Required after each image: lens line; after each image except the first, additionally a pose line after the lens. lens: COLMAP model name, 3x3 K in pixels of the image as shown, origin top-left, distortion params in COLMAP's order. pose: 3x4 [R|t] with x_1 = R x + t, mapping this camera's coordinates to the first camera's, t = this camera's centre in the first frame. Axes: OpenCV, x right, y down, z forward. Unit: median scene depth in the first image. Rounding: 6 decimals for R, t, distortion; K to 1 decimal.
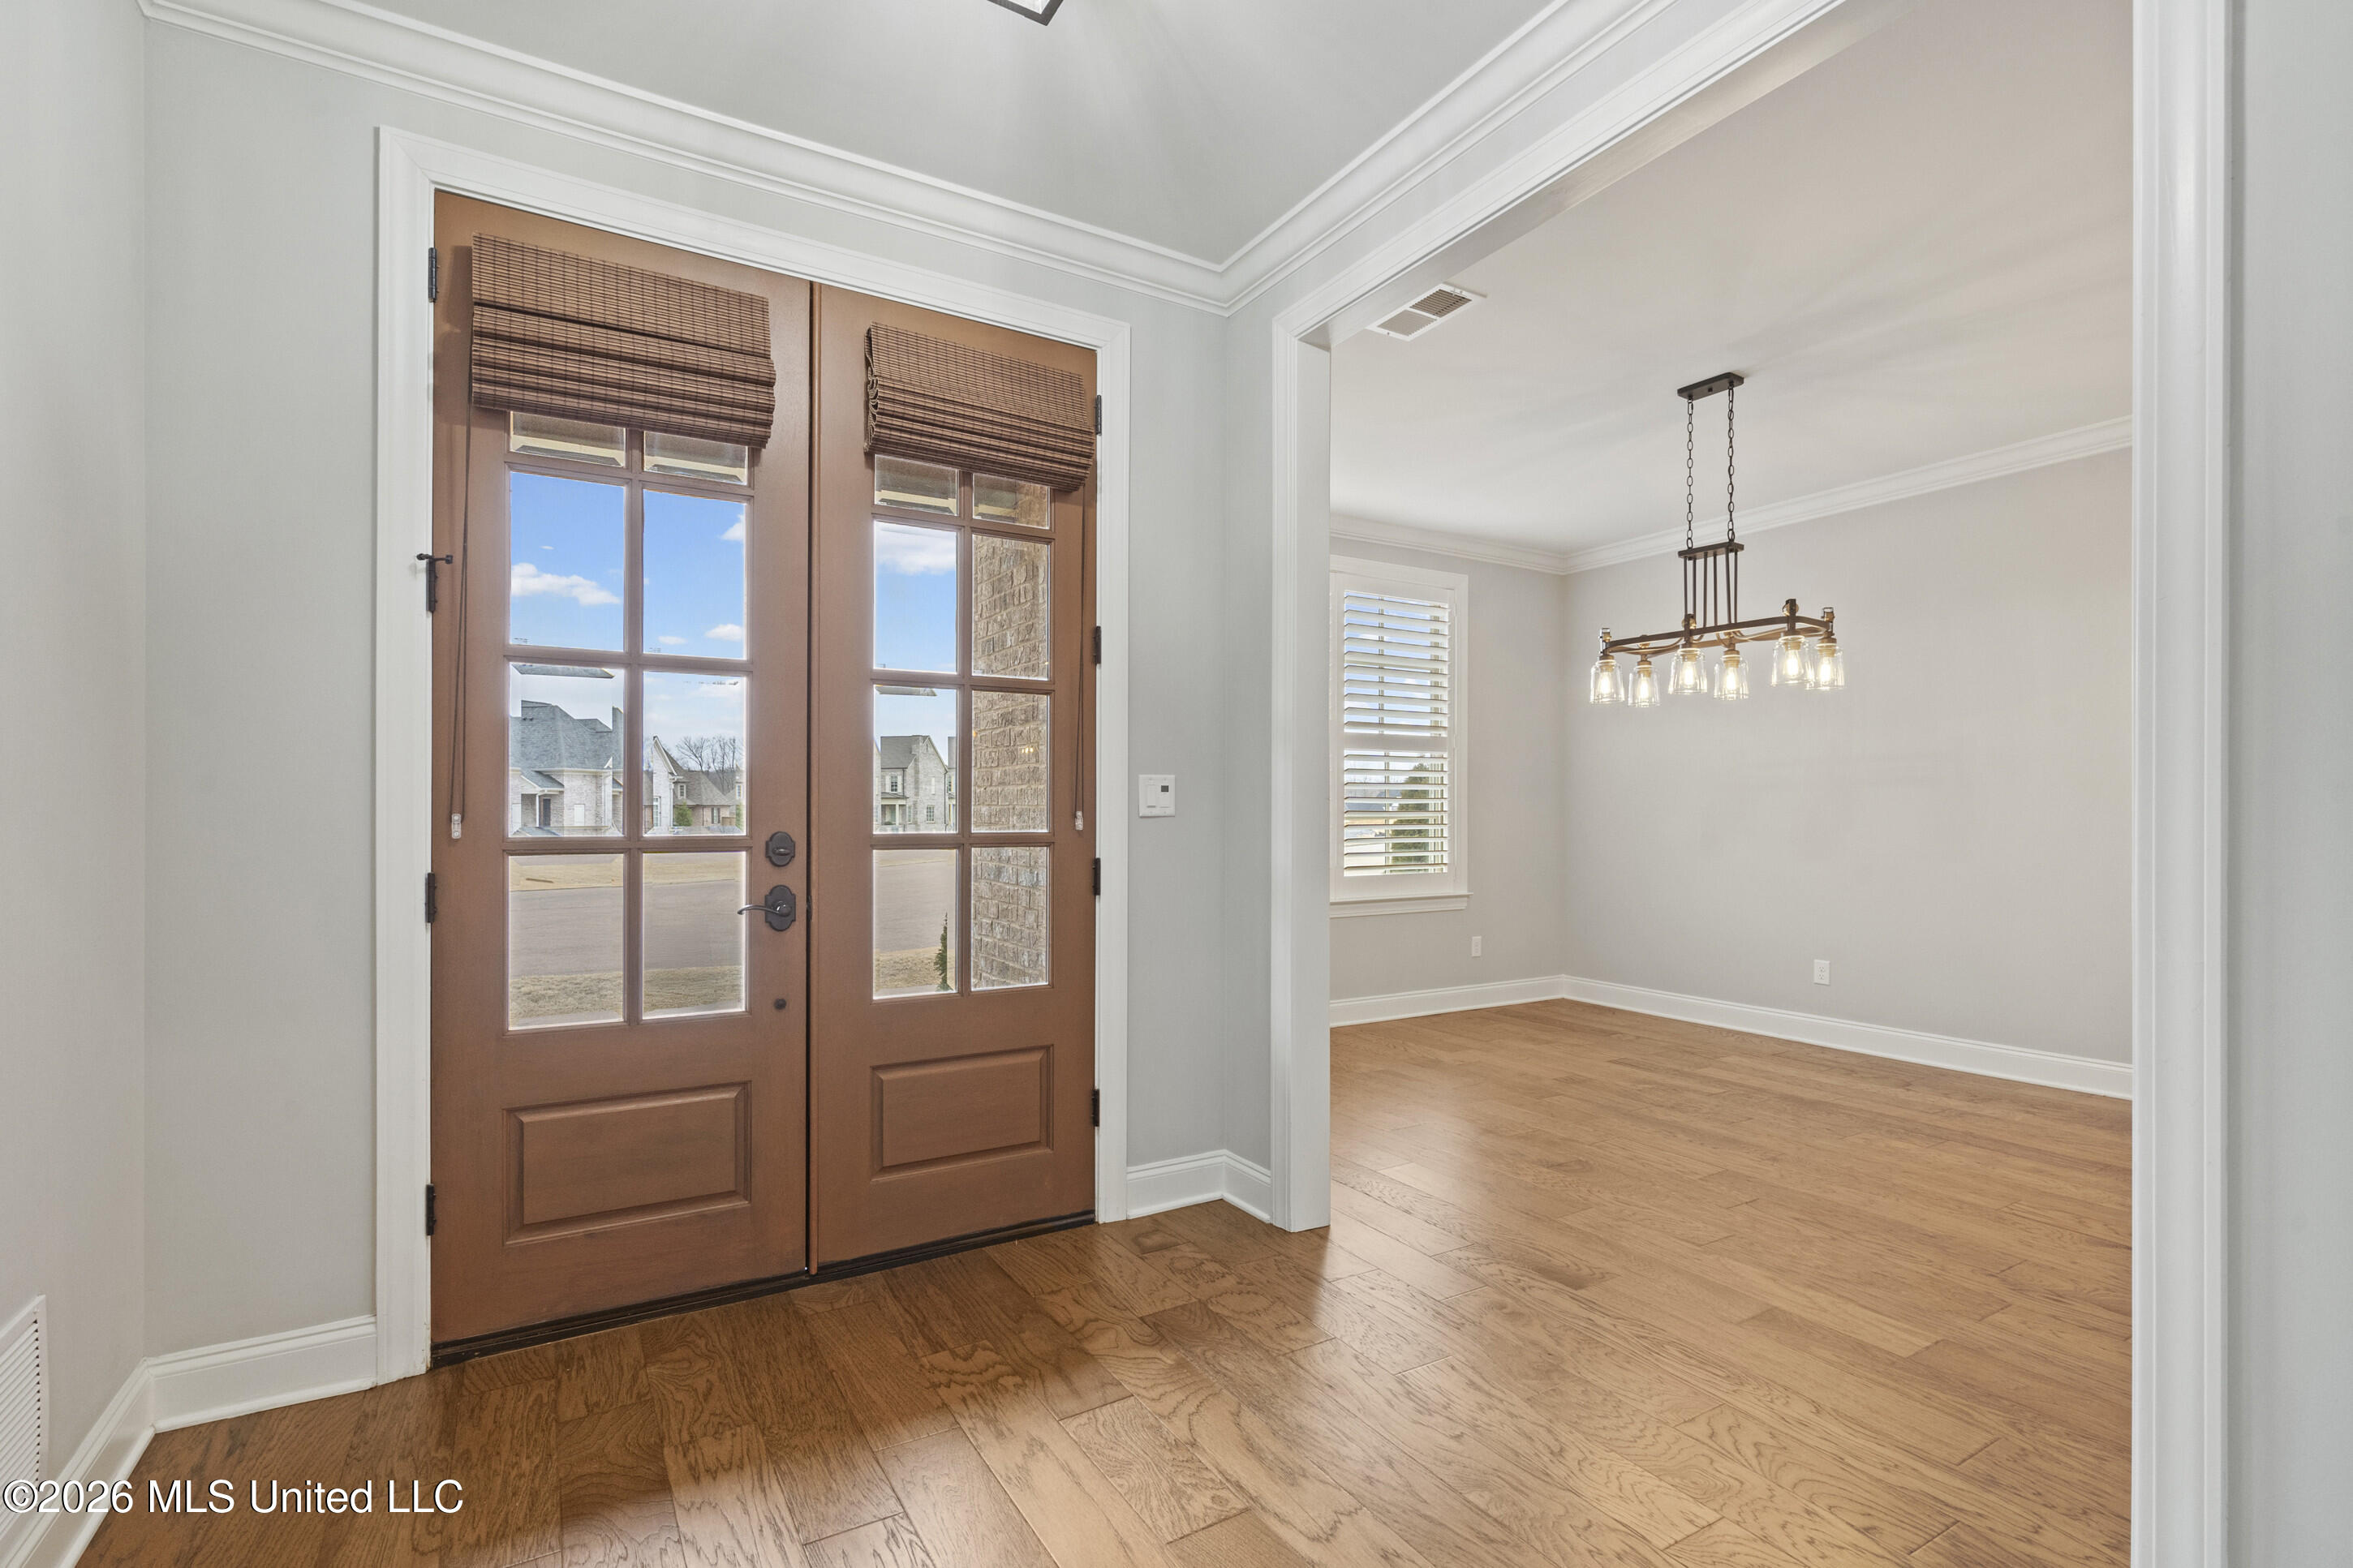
lens RADIAL K [[1076.4, 0, 1154.5], [0, 1076.4, 805.7], [0, 0, 1]] dist [0.005710, 0.000240]
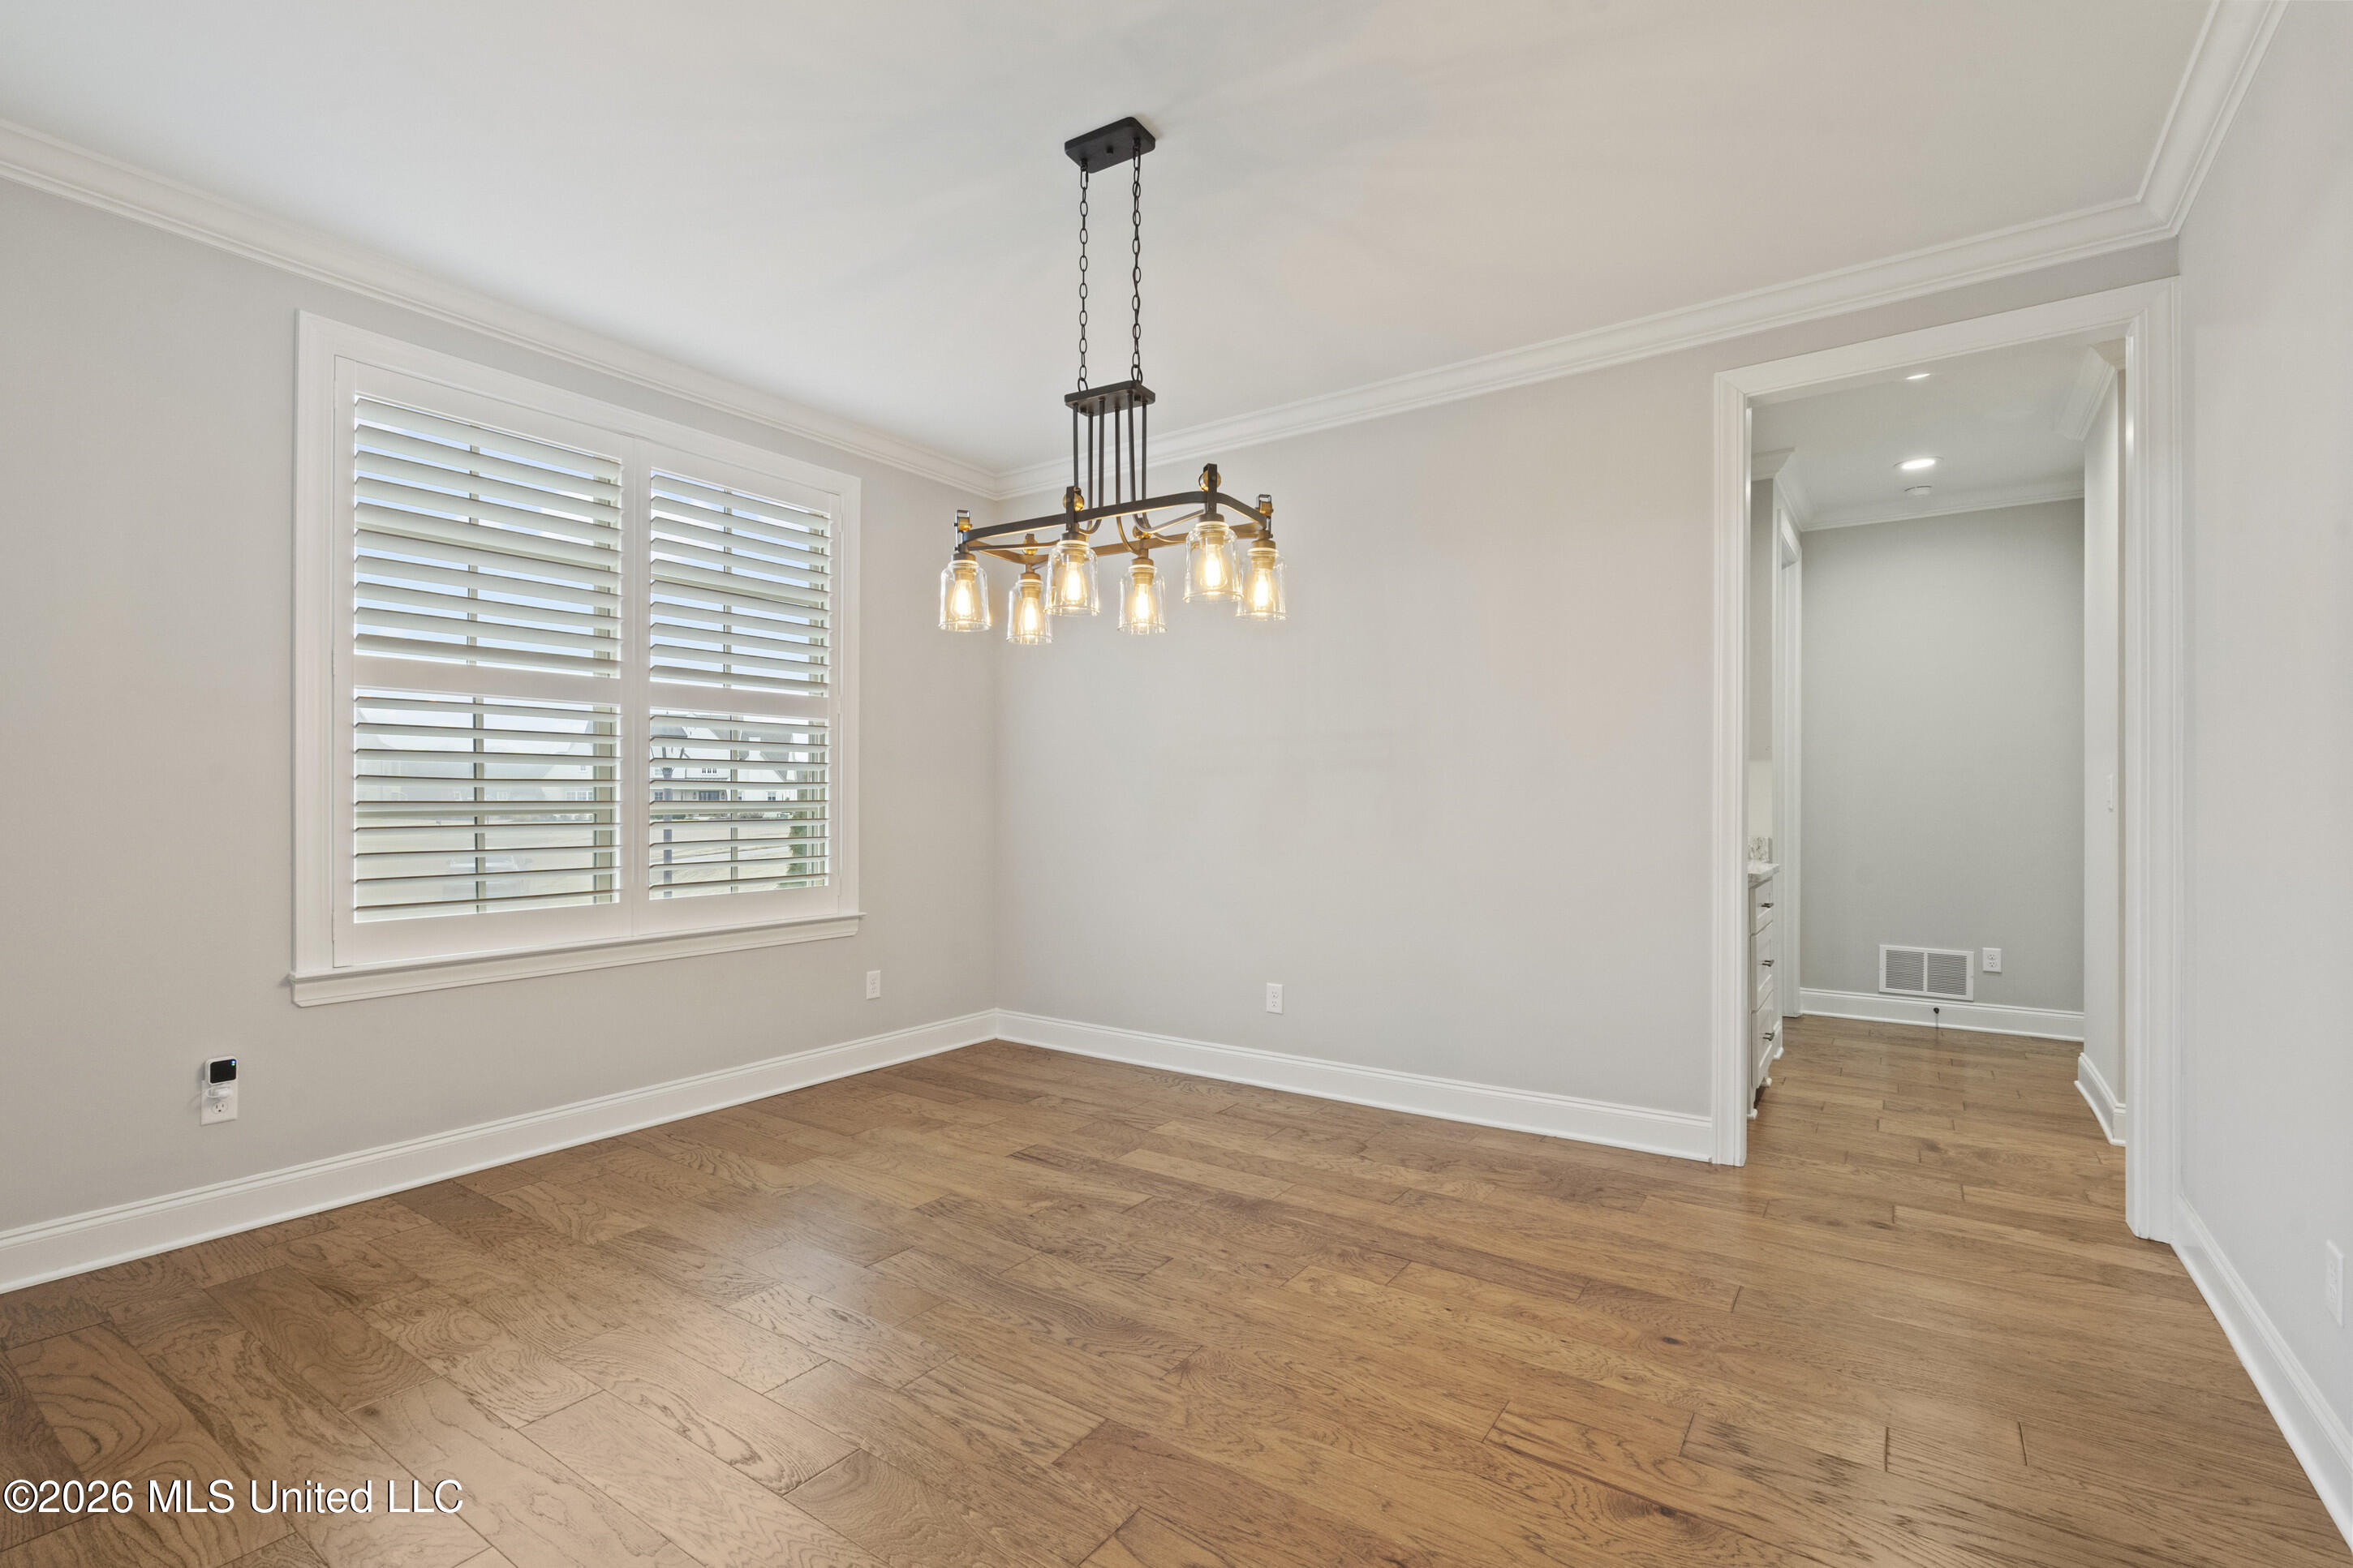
lens RADIAL K [[1067.6, 0, 1151.3], [0, 1067.6, 789.2], [0, 0, 1]] dist [-0.001404, -0.000622]
pose [[0.914500, 0.002673, 0.404578, 0.280101], [-0.001164, 0.999991, -0.003977, -0.000059], [-0.404585, 0.003166, 0.914495, 0.406335]]
